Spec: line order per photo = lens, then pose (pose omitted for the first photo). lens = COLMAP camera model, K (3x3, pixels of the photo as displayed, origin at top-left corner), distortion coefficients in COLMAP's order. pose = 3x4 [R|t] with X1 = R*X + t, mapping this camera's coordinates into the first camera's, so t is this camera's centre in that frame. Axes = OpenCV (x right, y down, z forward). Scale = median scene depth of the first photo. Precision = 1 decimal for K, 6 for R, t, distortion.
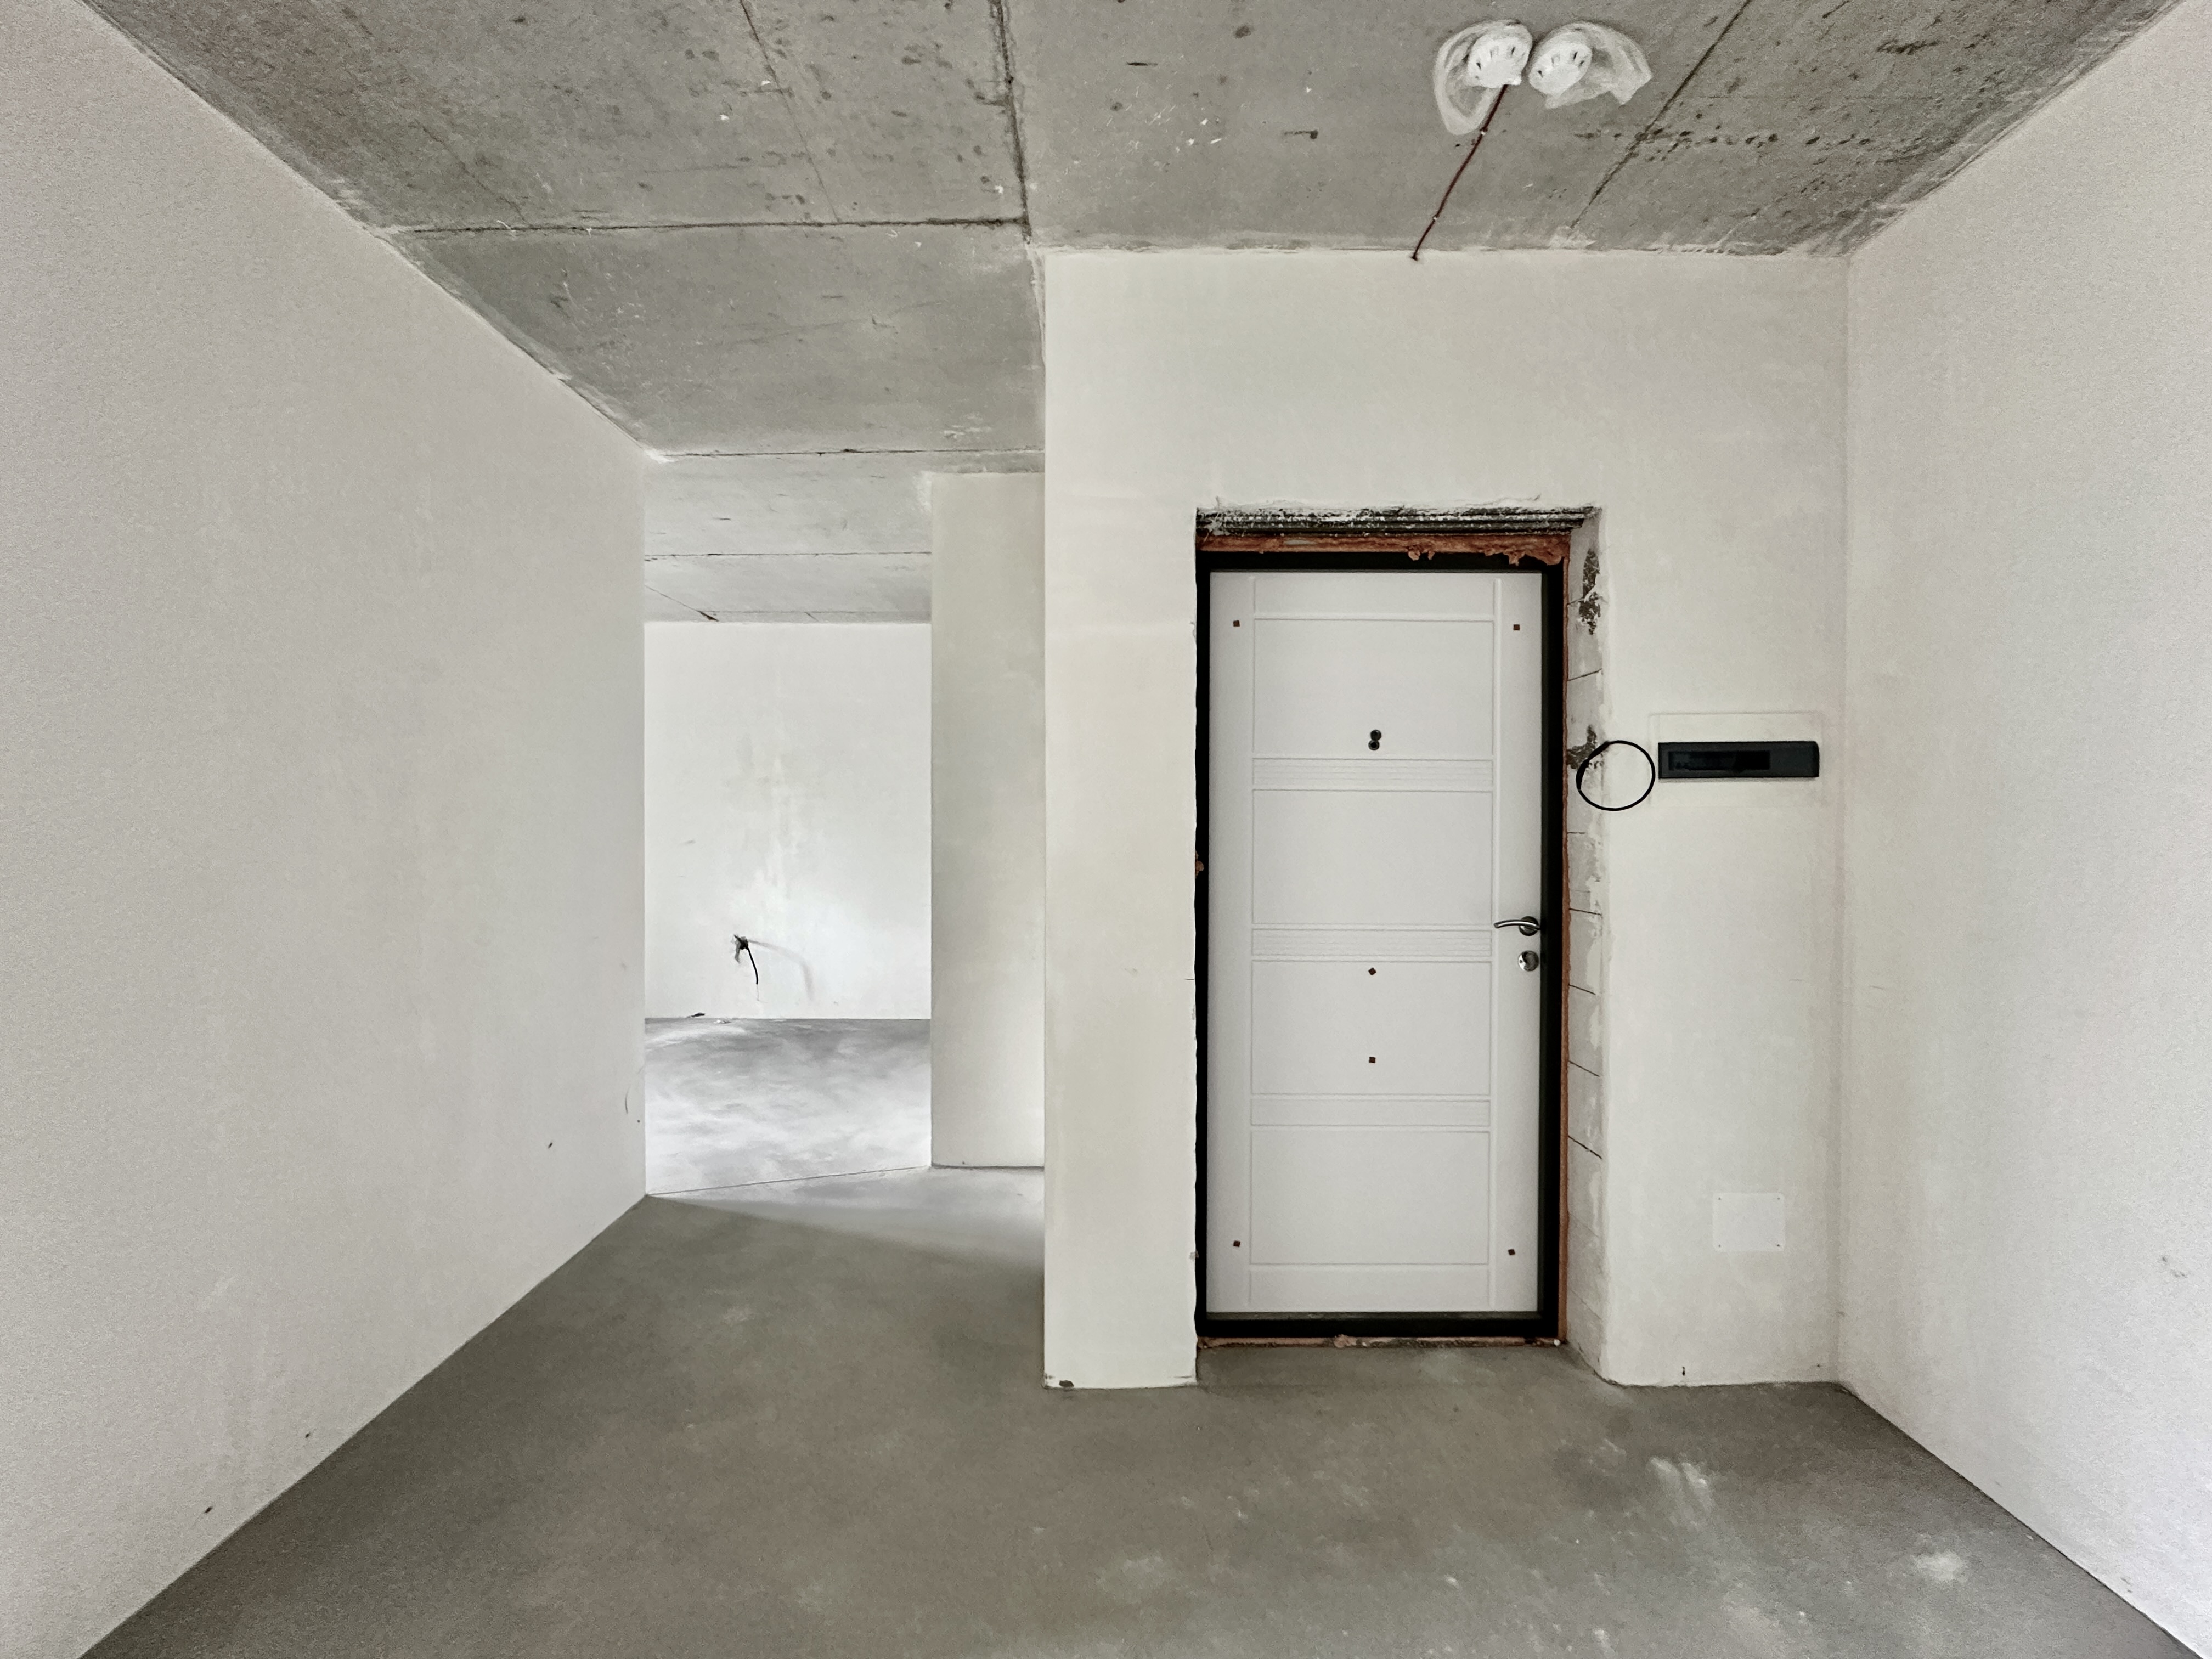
lens RADIAL K [[886.4, 0, 1099.4], [0, 886.4, 829.9], [0, 0, 1]] dist [-0.001441, 0.000288]
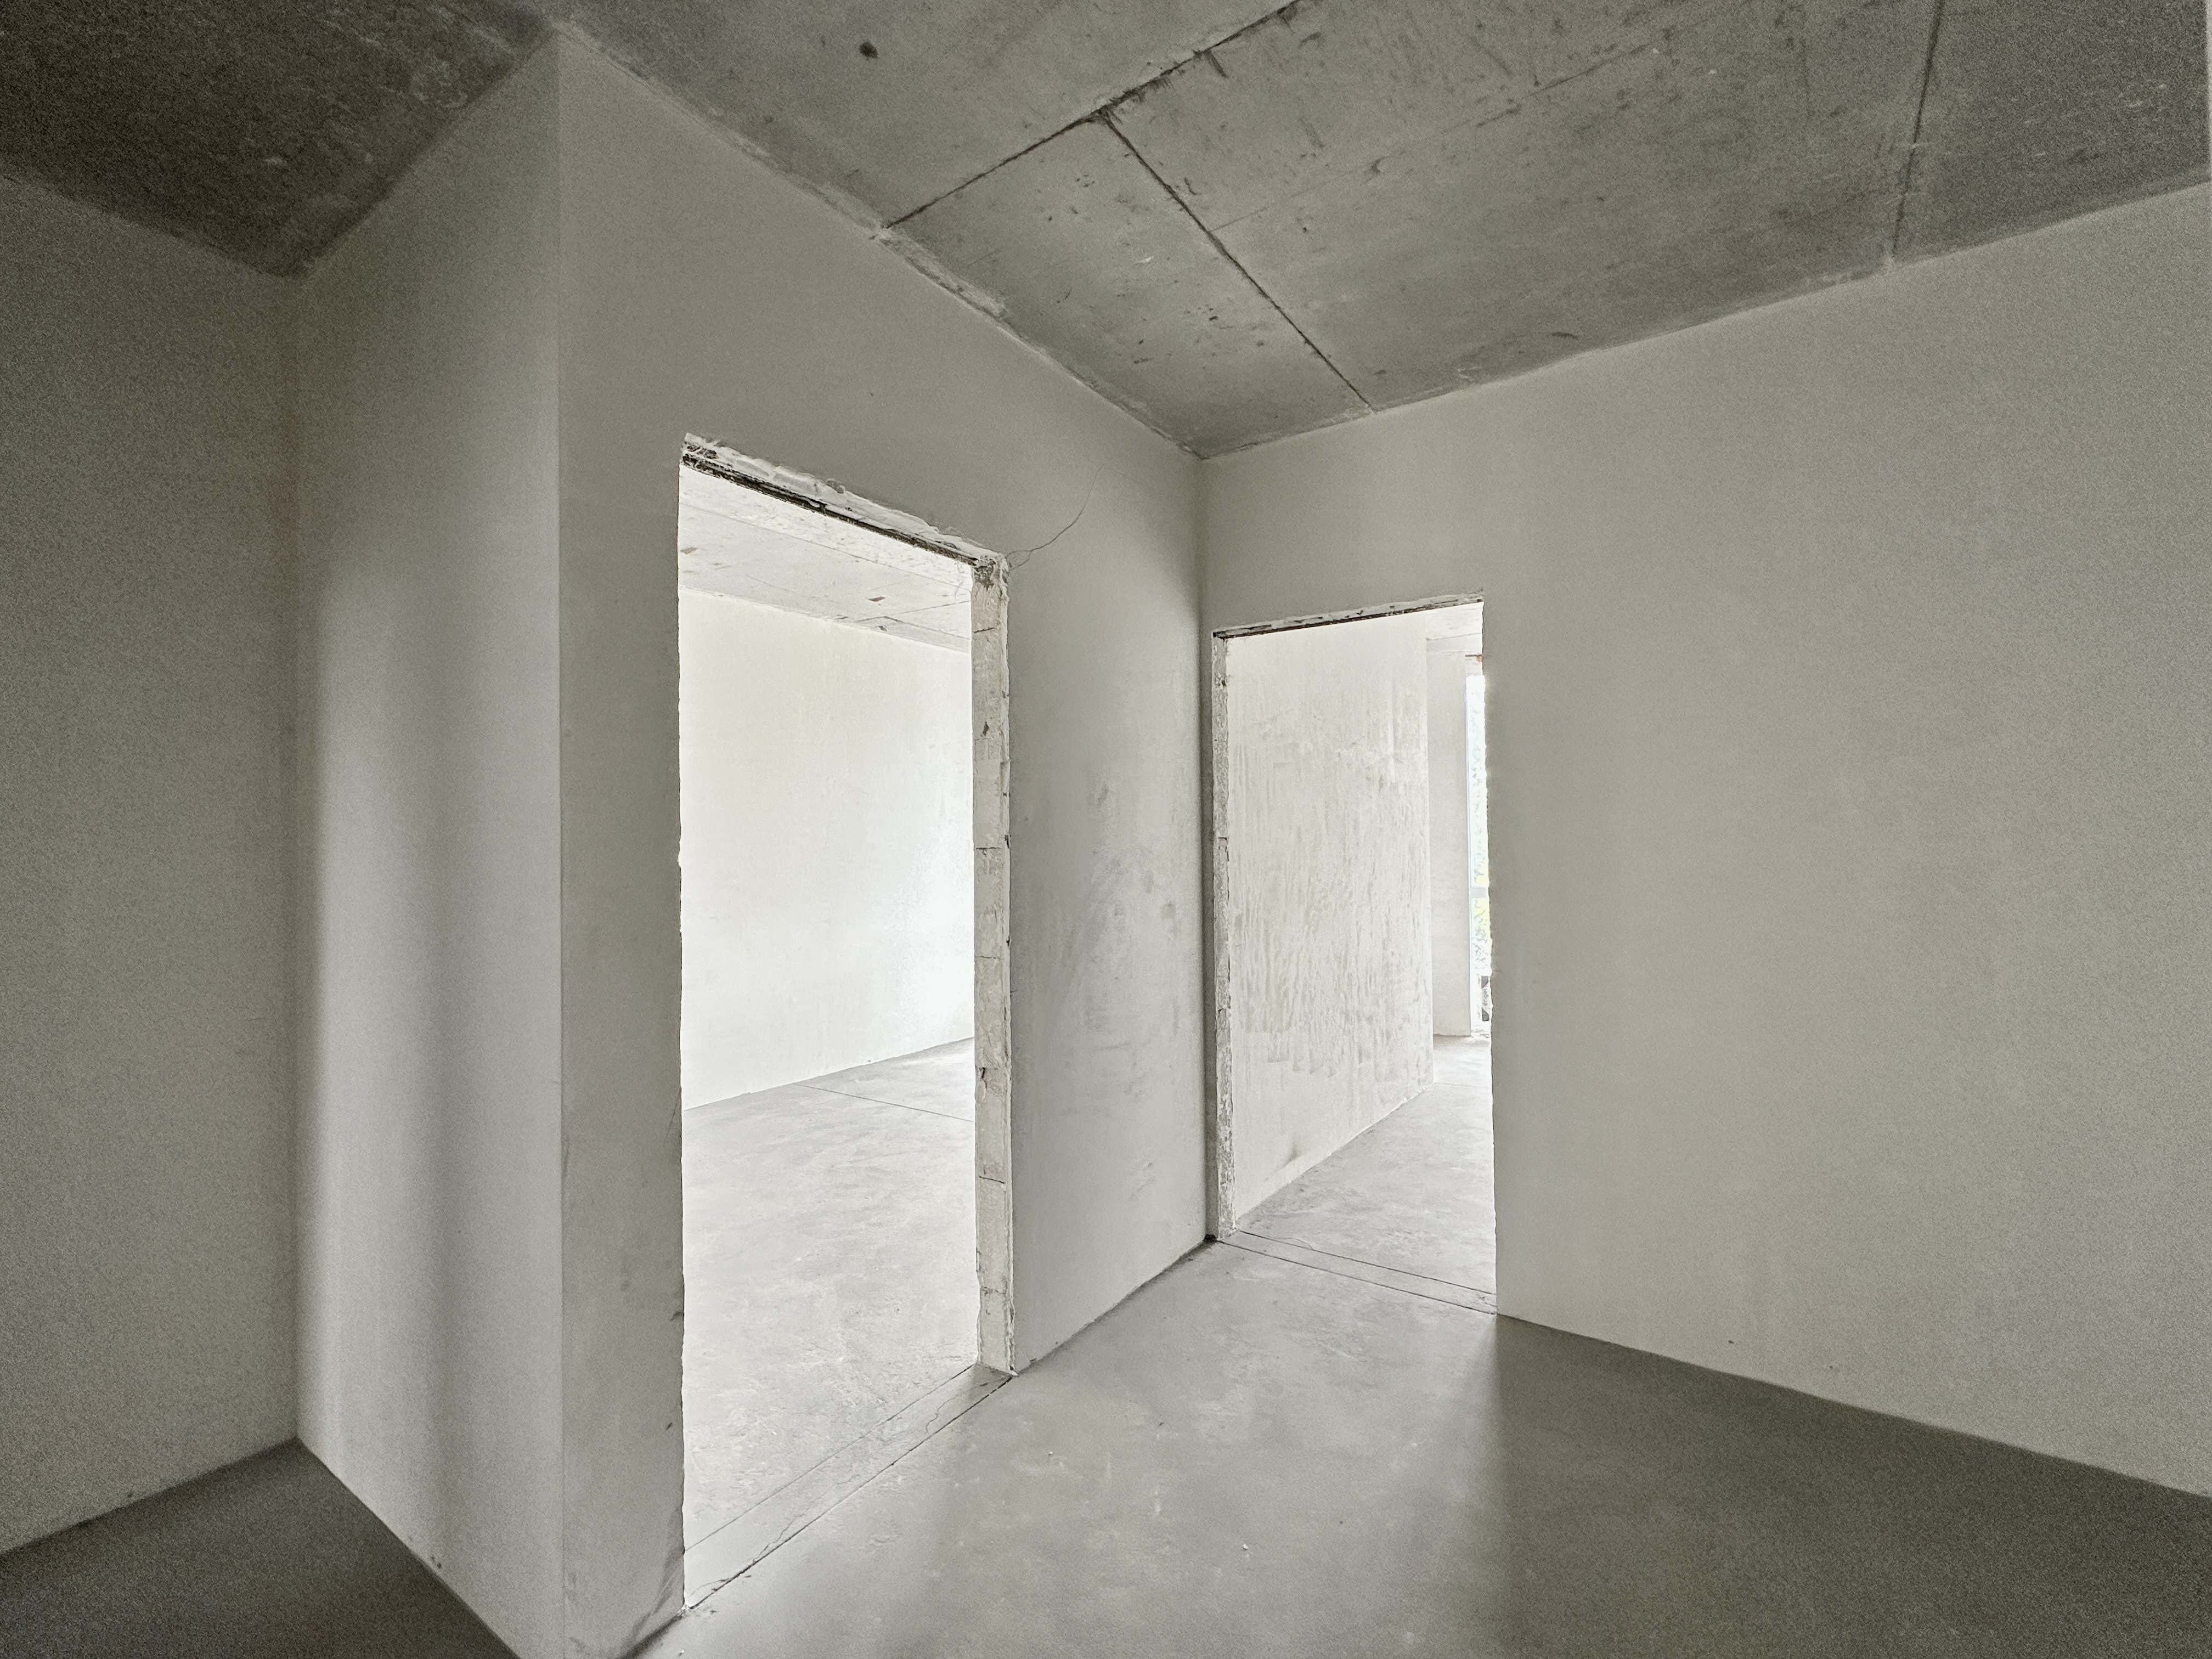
lens RADIAL K [[963.2, 0, 1105.3], [0, 963.2, 824.7], [0, 0, 1]] dist [0.000178, 0.000282]
pose [[-0.575427, -0.012857, -0.817752, 0.585594], [0.002072, 0.999850, -0.017178, -0.002304], [0.817851, -0.011579, -0.575314, 0.817604]]
